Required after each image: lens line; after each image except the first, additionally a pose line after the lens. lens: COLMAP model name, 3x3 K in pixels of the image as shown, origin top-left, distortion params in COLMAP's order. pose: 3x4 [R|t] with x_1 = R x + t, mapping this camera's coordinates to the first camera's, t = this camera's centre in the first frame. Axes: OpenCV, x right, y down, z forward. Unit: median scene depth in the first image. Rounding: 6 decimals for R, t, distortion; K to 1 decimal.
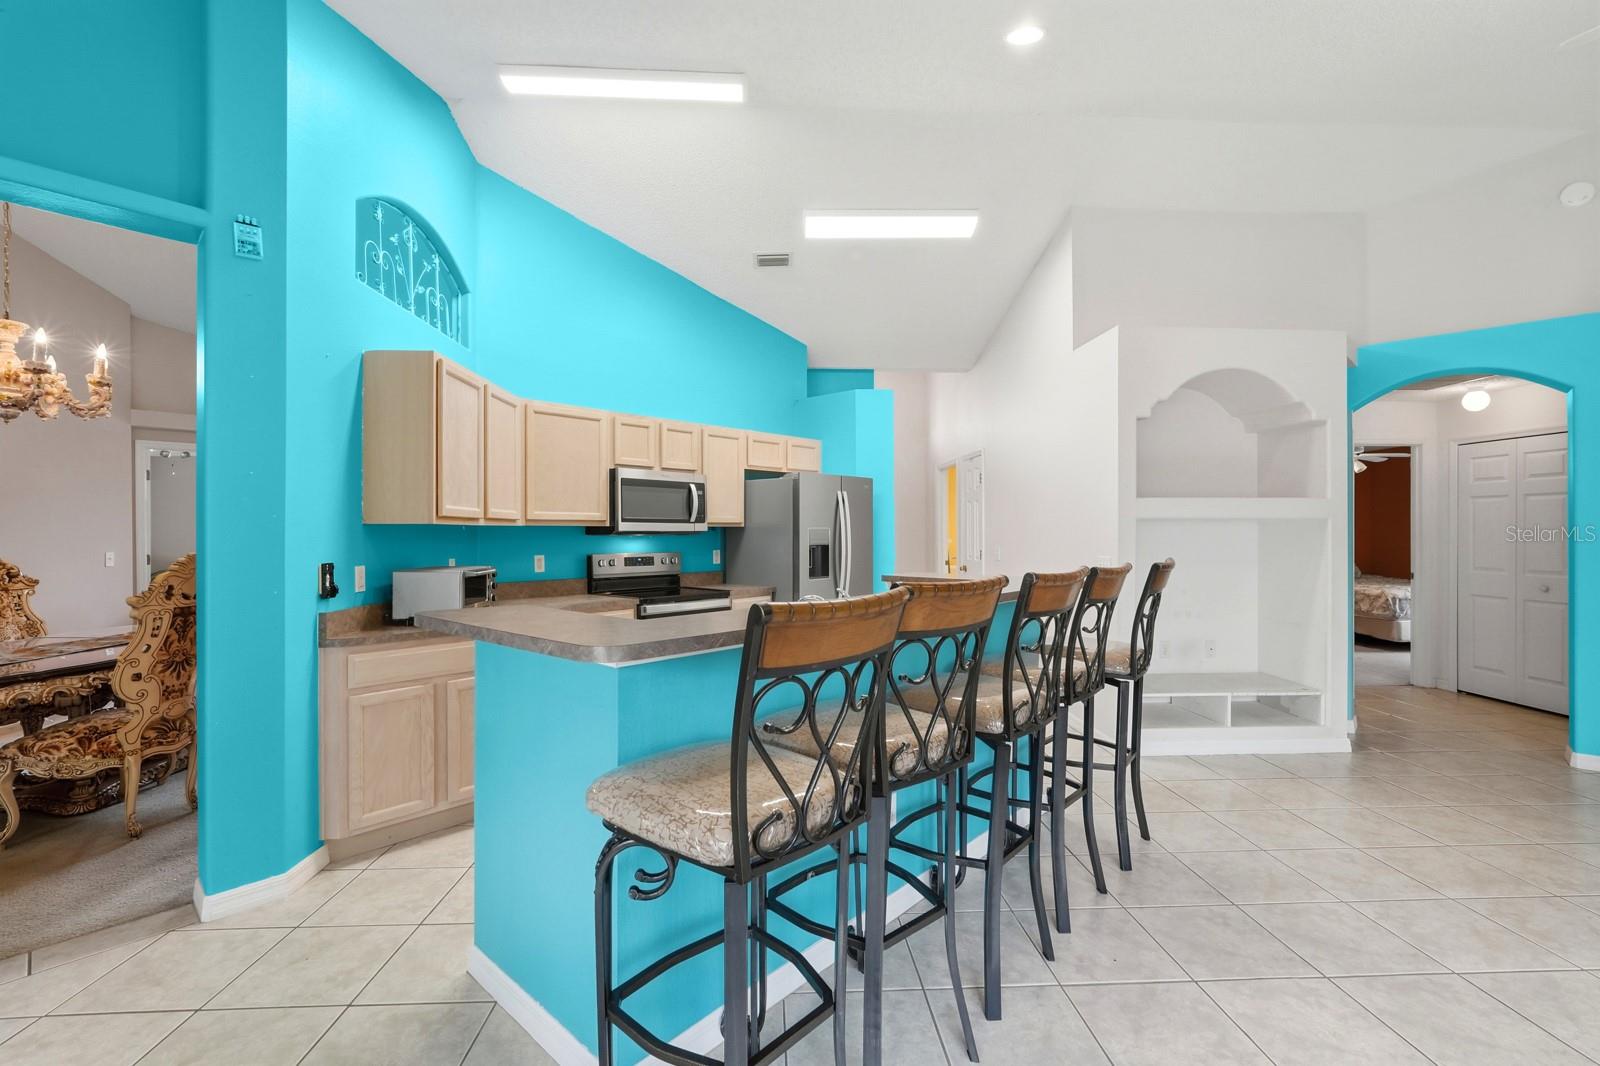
lens RADIAL K [[712.0, 0, 800.7], [0, 712.0, 531.5], [0, 0, 1]] dist [-0.015282, 0.008487]
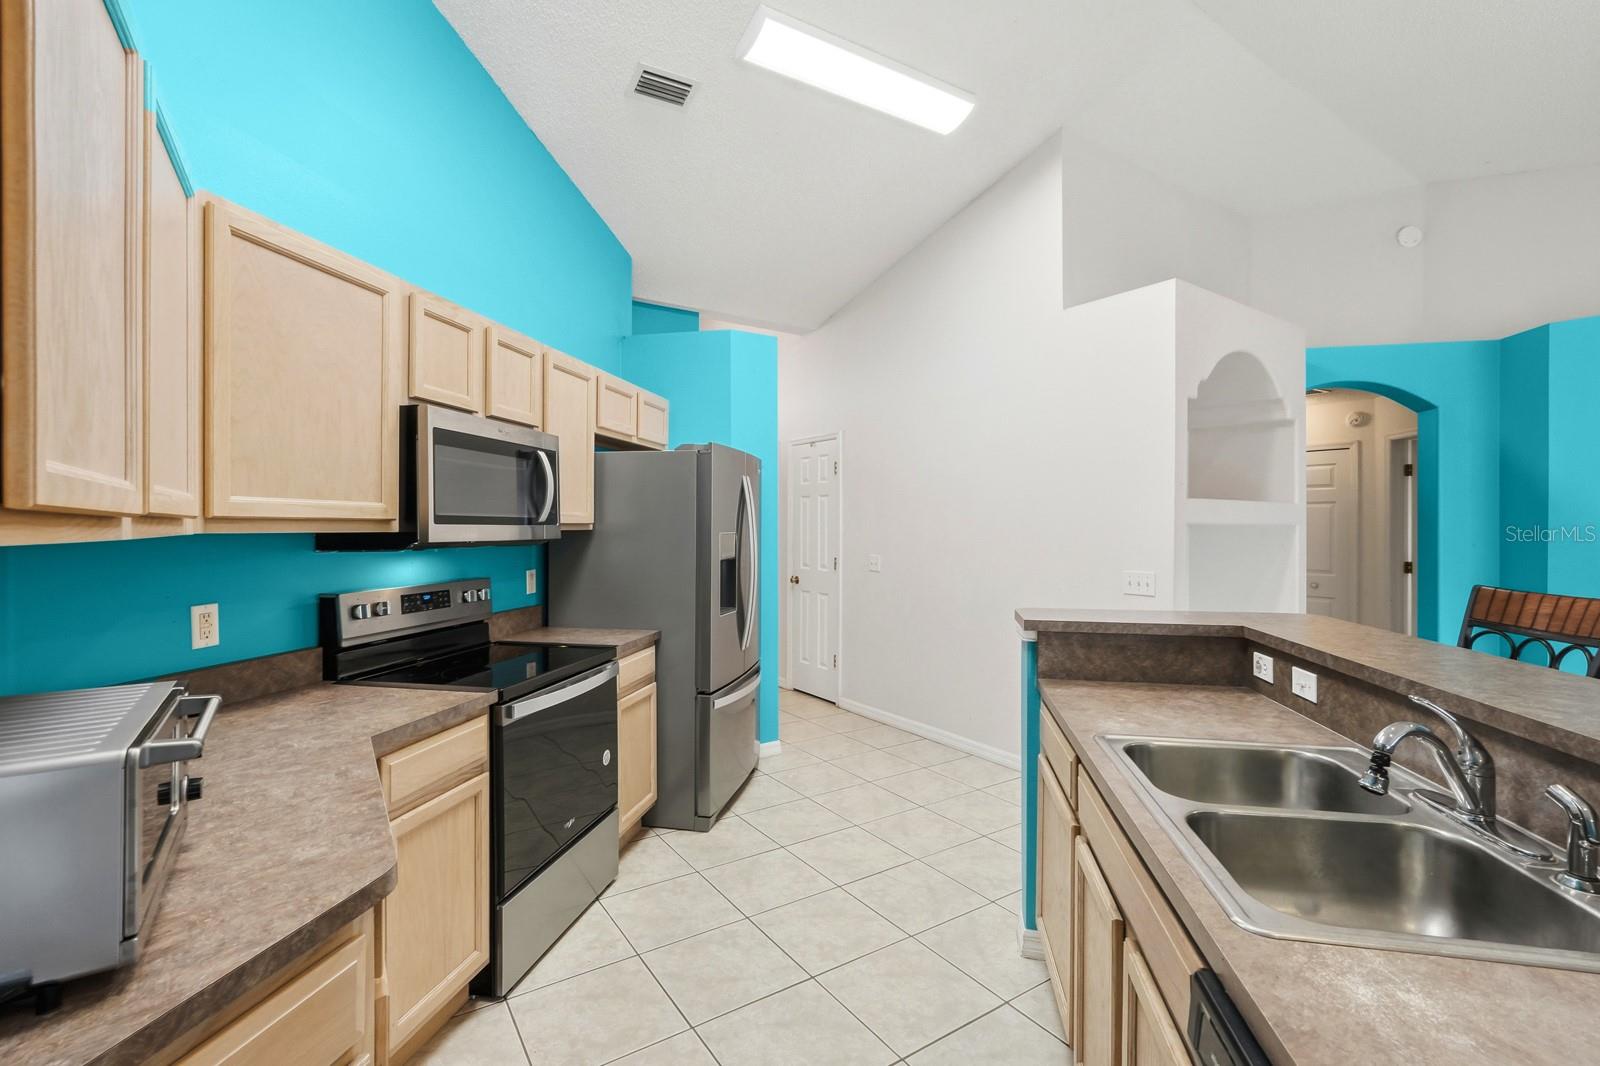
lens RADIAL K [[720.8, 0, 798.7], [0, 720.8, 528.0], [0, 0, 1]] dist [-0.005227, -0.000325]
pose [[0.857071, 0.002544, 0.515193, -0.276474], [-0.003513, 0.999993, 0.000906, -0.011037], [-0.515187, -0.002586, 0.857074, 0.457655]]
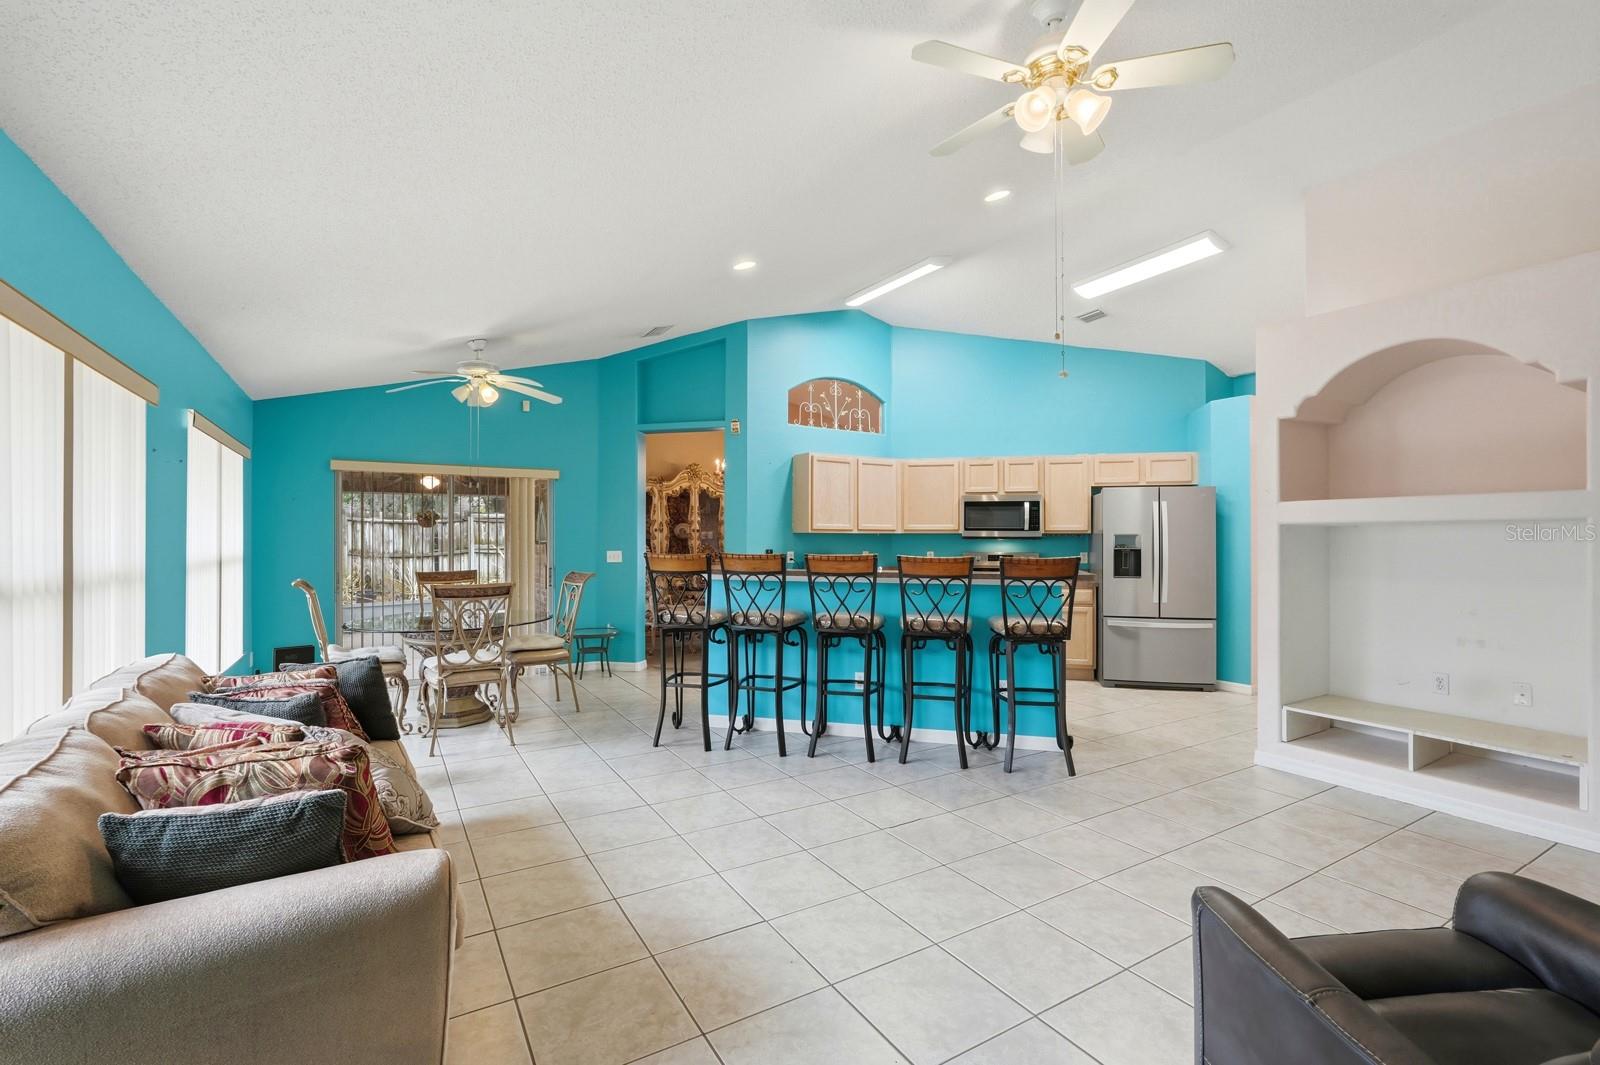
lens RADIAL K [[720.4, 0, 800.0], [0, 720.4, 532.5], [0, 0, 1]] dist [-0.000154, -0.000056]
pose [[0.469118, -0.004937, -0.883122, 0.899721], [-0.003301, 0.999968, -0.007344, 0.003370], [0.883130, 0.006361, 0.469086, -0.032387]]
